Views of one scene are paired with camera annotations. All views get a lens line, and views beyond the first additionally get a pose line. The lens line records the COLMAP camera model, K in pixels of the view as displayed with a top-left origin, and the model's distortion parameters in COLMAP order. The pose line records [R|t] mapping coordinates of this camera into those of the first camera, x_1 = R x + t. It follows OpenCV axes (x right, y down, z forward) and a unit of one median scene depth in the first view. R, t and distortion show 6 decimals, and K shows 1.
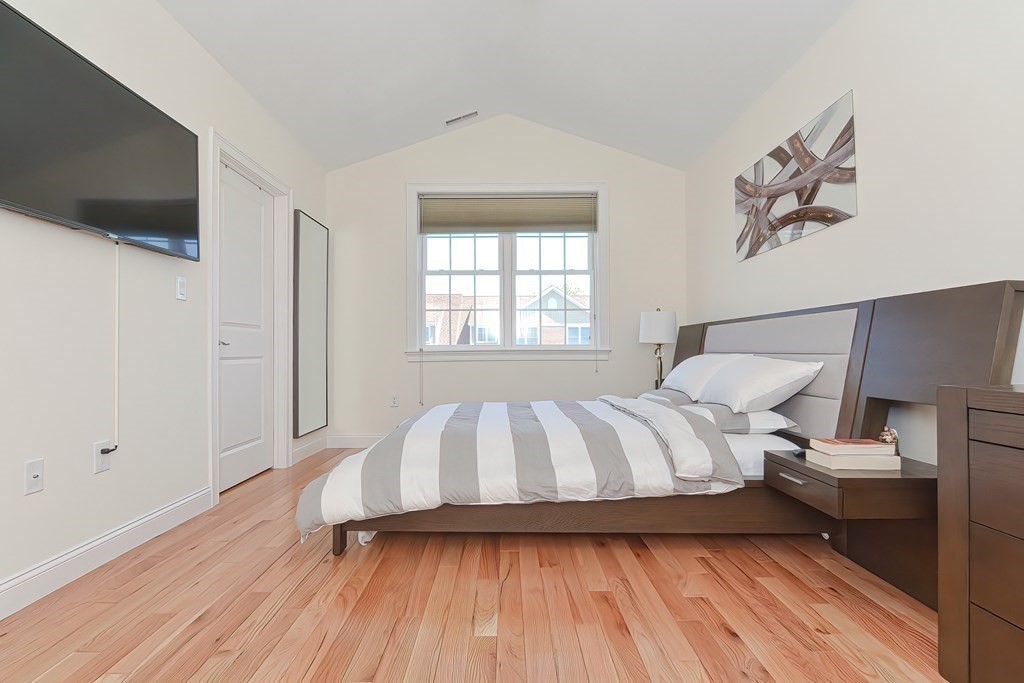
lens RADIAL K [[484.9, 0, 510.0], [0, 484.9, 349.3], [0, 0, 1]] dist [0.001395, -0.010307]
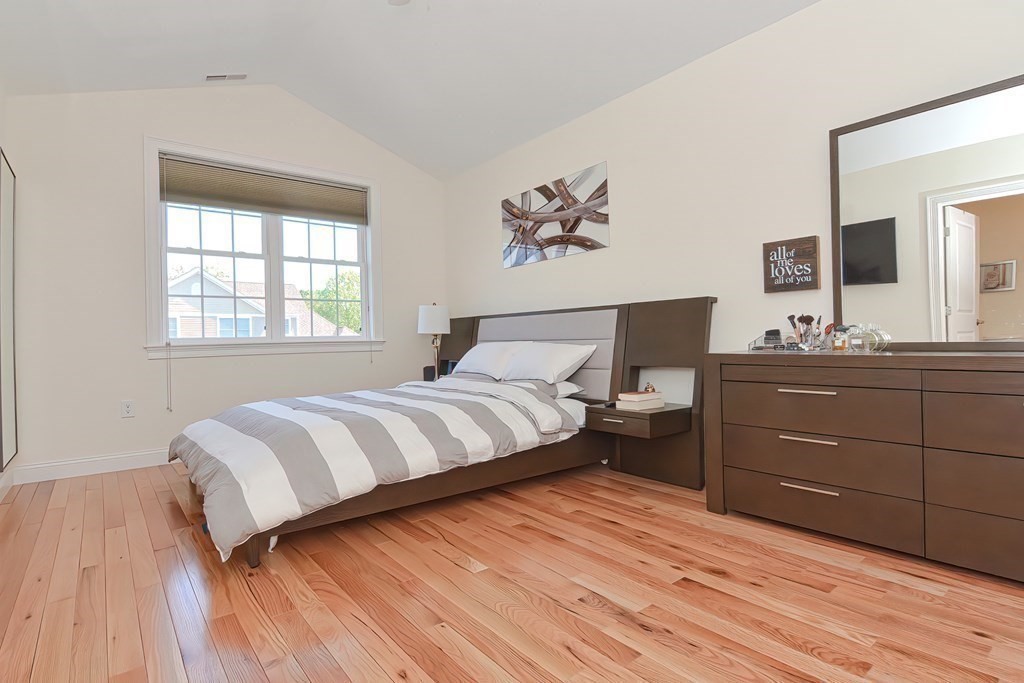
lens RADIAL K [[502.8, 0, 502.2], [0, 502.8, 343.6], [0, 0, 1]] dist [0.000391, -0.006935]
pose [[0.790641, -0.017628, 0.612027, -0.405977], [0.015702, 0.999840, 0.008514, 0.003780], [-0.612079, 0.002879, 0.790791, -0.021373]]
